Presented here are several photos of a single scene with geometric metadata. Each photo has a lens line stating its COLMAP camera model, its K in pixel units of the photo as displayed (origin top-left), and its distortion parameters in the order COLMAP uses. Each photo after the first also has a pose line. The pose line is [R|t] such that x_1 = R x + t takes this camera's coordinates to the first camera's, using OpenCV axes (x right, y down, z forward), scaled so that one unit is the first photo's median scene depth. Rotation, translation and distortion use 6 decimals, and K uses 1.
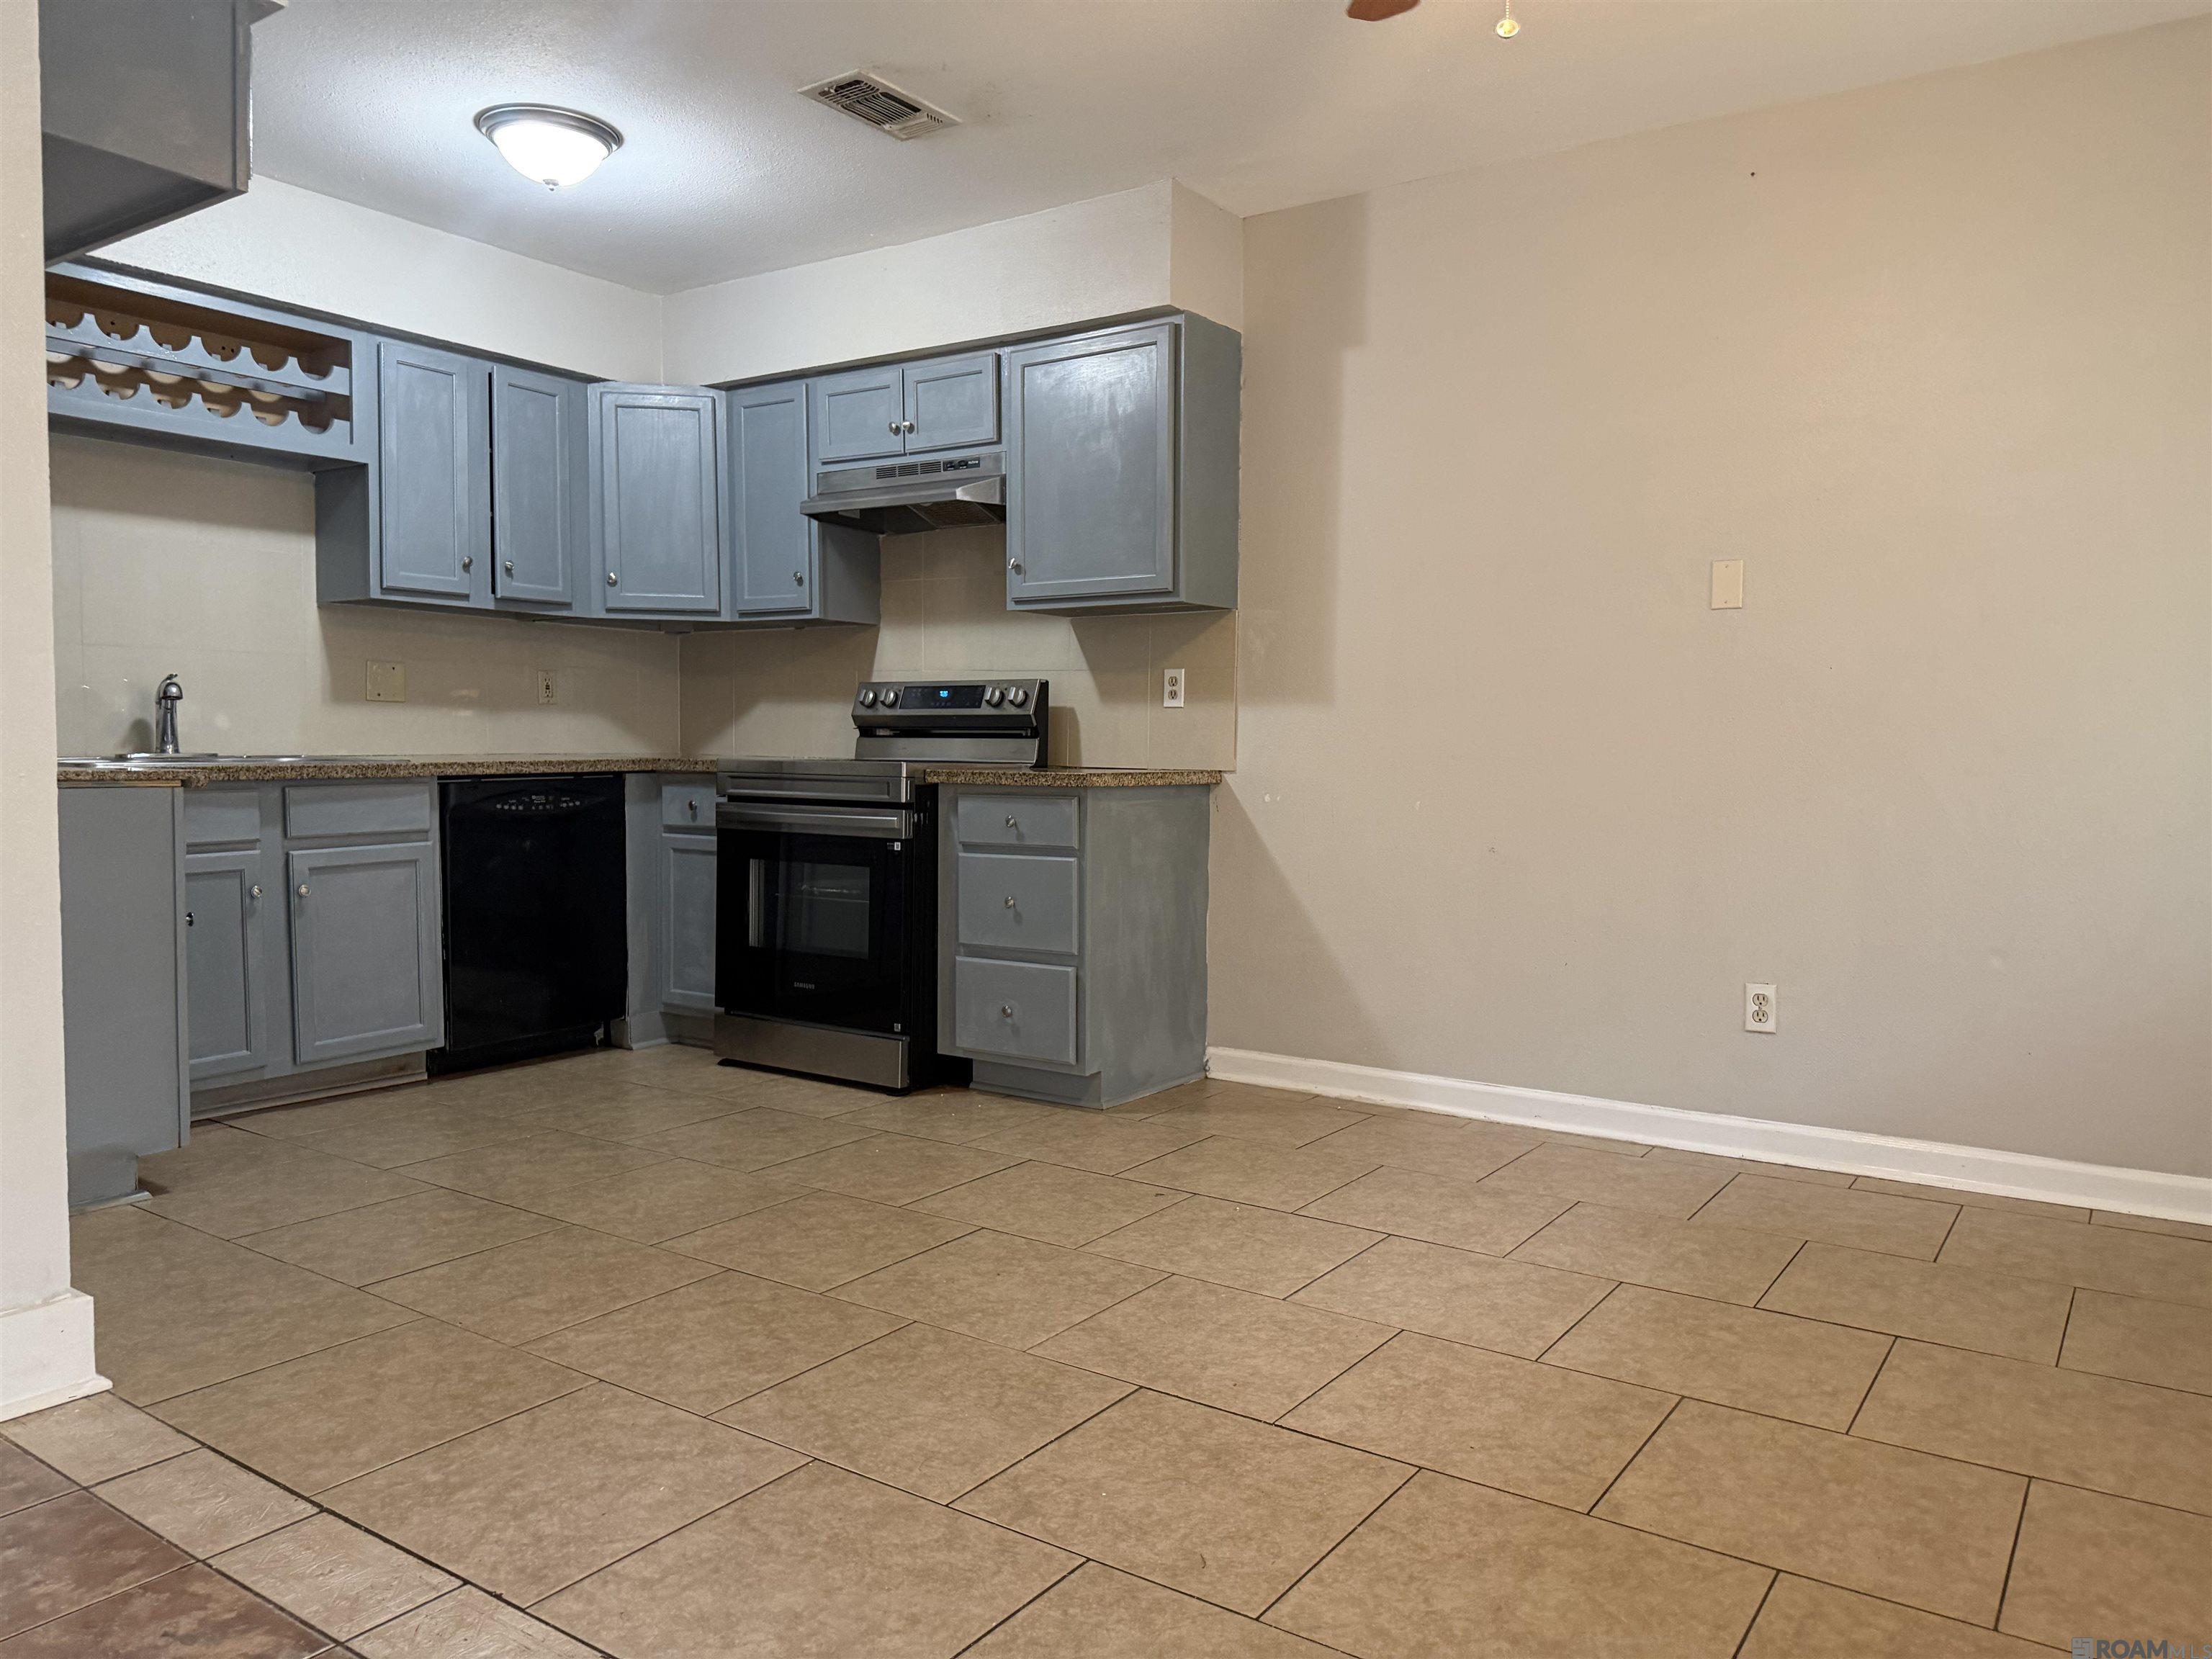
lens RADIAL K [[1583.1, 0, 1112.4], [0, 1583.1, 825.0], [0, 0, 1]] dist [0.093991, -0.086882]
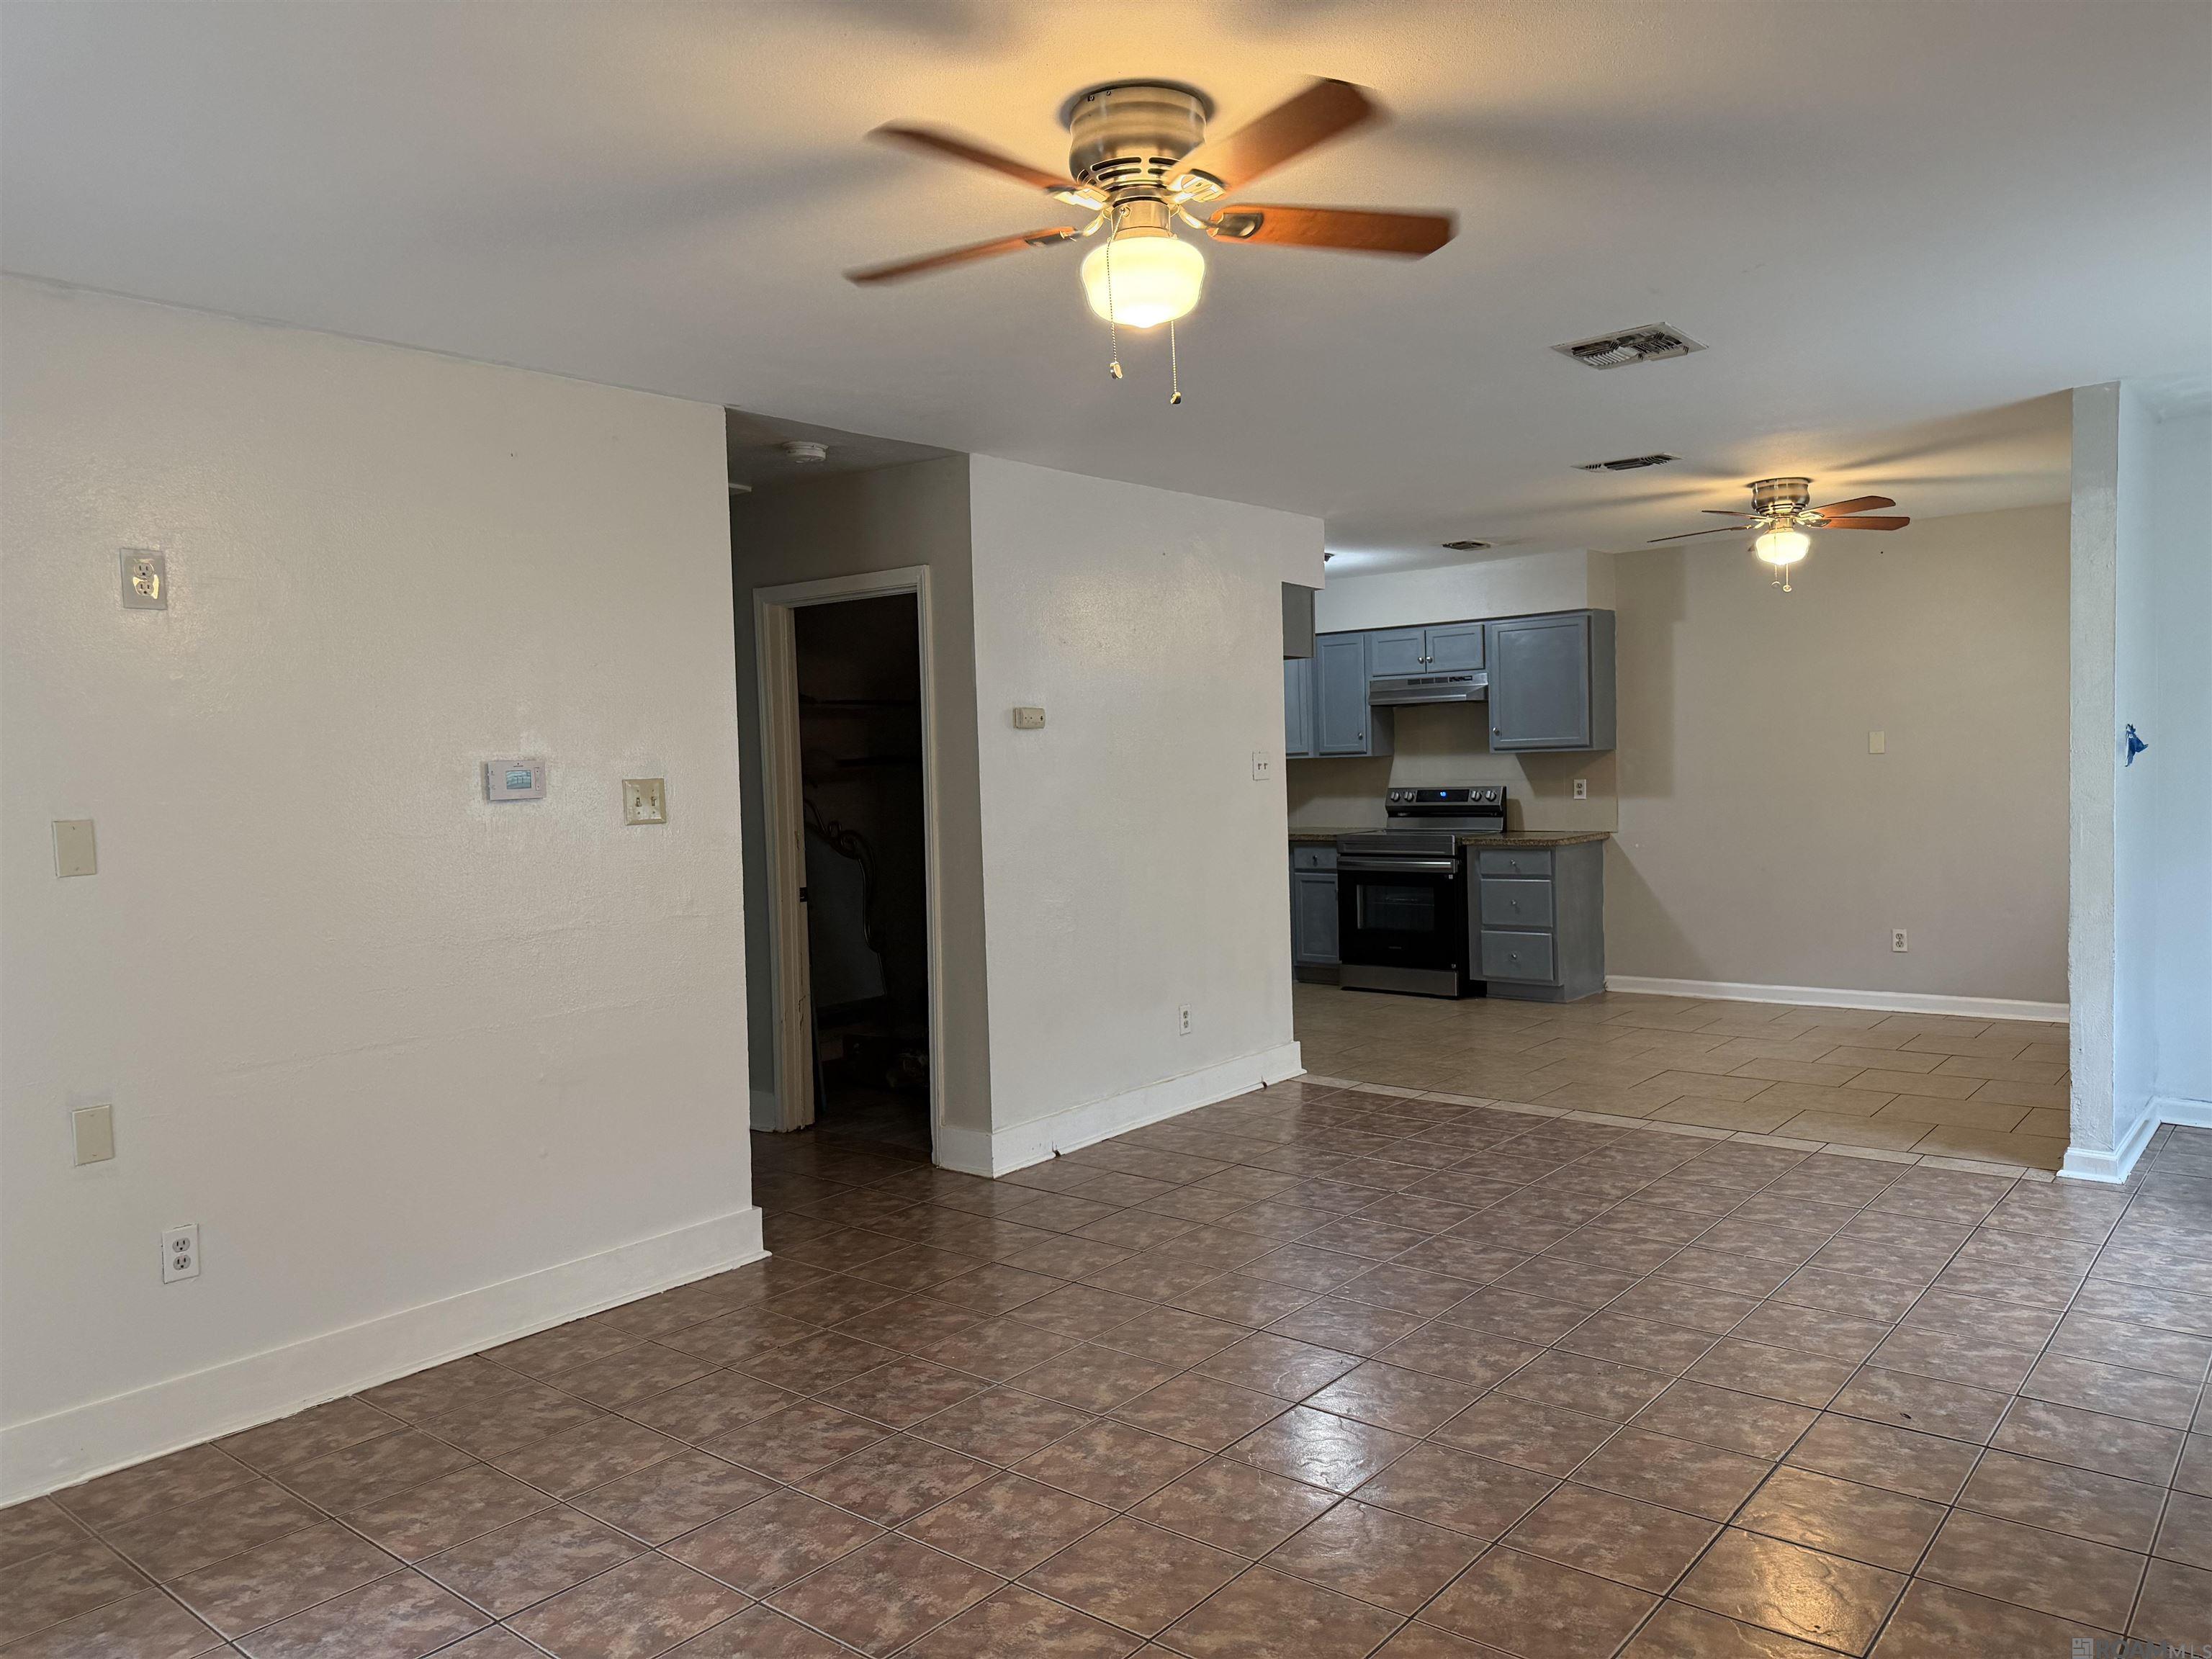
lens RADIAL K [[1583.1, 0, 1112.8], [0, 1583.1, 848.9], [0, 0, 1]] dist [0.093991, -0.086882]
pose [[0.996114, -0.035453, -0.080621, -0.404907], [0.036272, 0.999304, 0.008717, -0.056261], [0.080256, -0.011607, 0.996707, -1.067485]]
